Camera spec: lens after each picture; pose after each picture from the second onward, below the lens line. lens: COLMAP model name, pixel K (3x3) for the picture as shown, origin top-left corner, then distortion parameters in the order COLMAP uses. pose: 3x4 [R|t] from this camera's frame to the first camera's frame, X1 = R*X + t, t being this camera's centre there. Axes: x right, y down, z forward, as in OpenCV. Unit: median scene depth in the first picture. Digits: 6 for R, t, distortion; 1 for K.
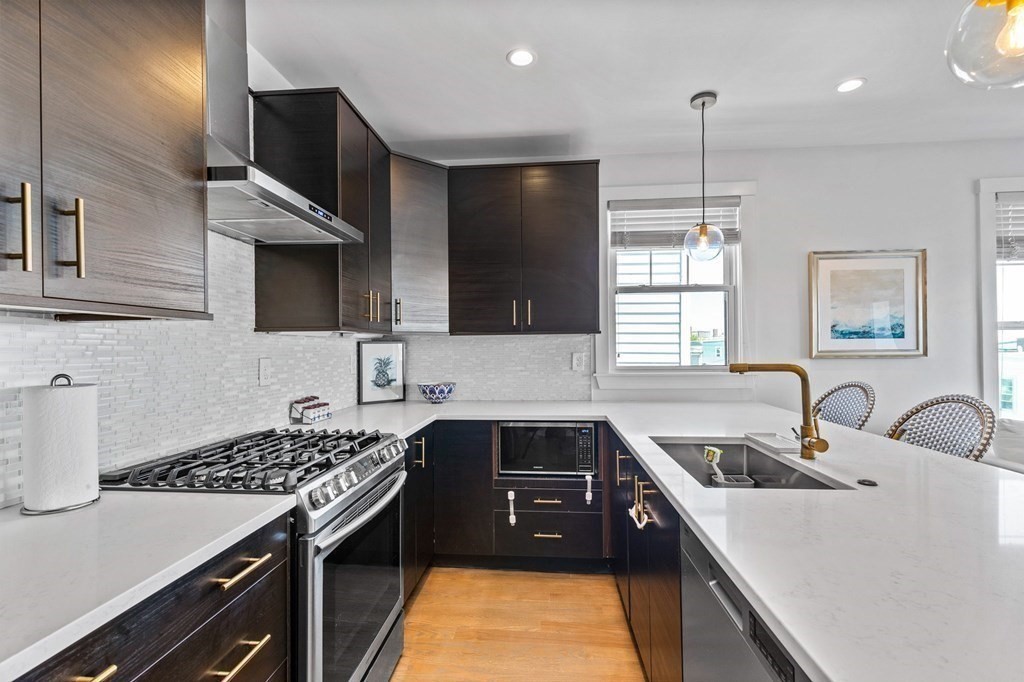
lens RADIAL K [[457.7, 0, 511.9], [0, 457.7, 344.3], [0, 0, 1]] dist [0.005248, -0.001701]
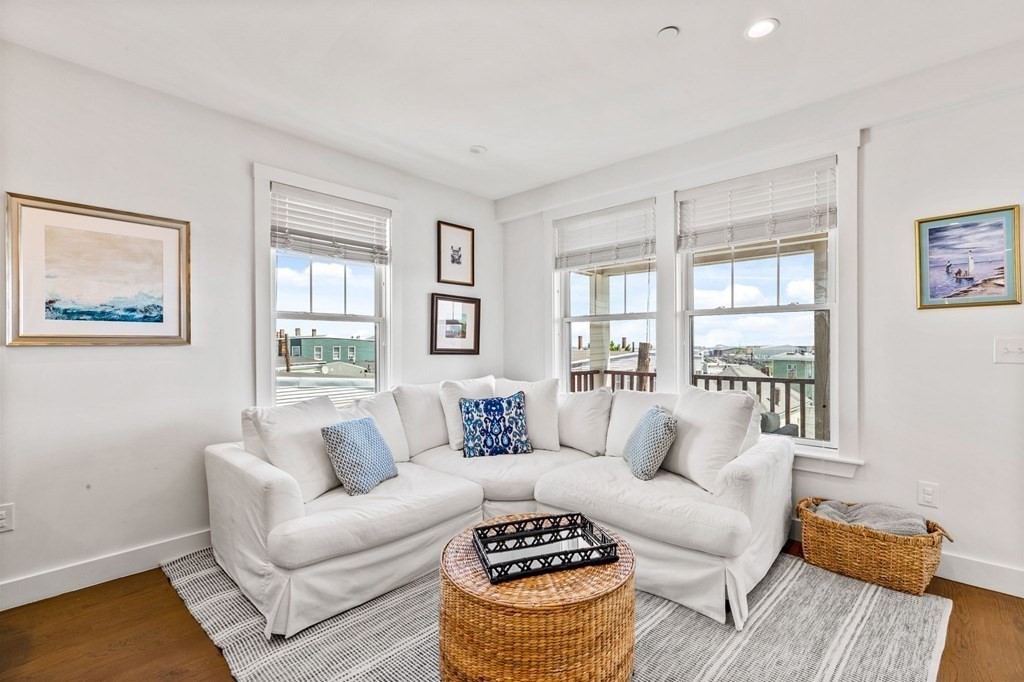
lens RADIAL K [[457.7, 0, 515.7], [0, 457.7, 345.2], [0, 0, 1]] dist [0.005248, -0.001701]
pose [[0.610516, 0.006334, 0.791979, 0.575918], [-0.010353, 0.999946, -0.000016, 0.021740], [-0.791937, -0.008190, 0.610548, -0.035725]]
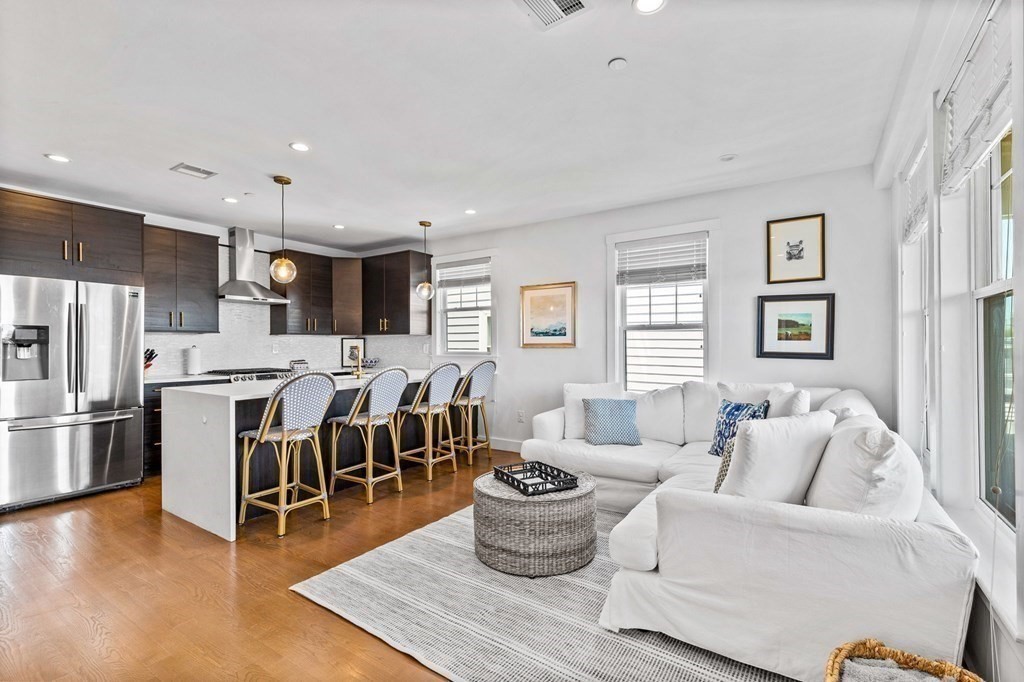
lens RADIAL K [[457.7, 0, 513.9], [0, 457.7, 344.8], [0, 0, 1]] dist [0.005248, -0.001701]
pose [[0.874248, 0.005961, -0.485444, 1.477667], [-0.002204, 0.999963, 0.008311, 0.005090], [0.485475, -0.006196, 0.874228, -0.530590]]
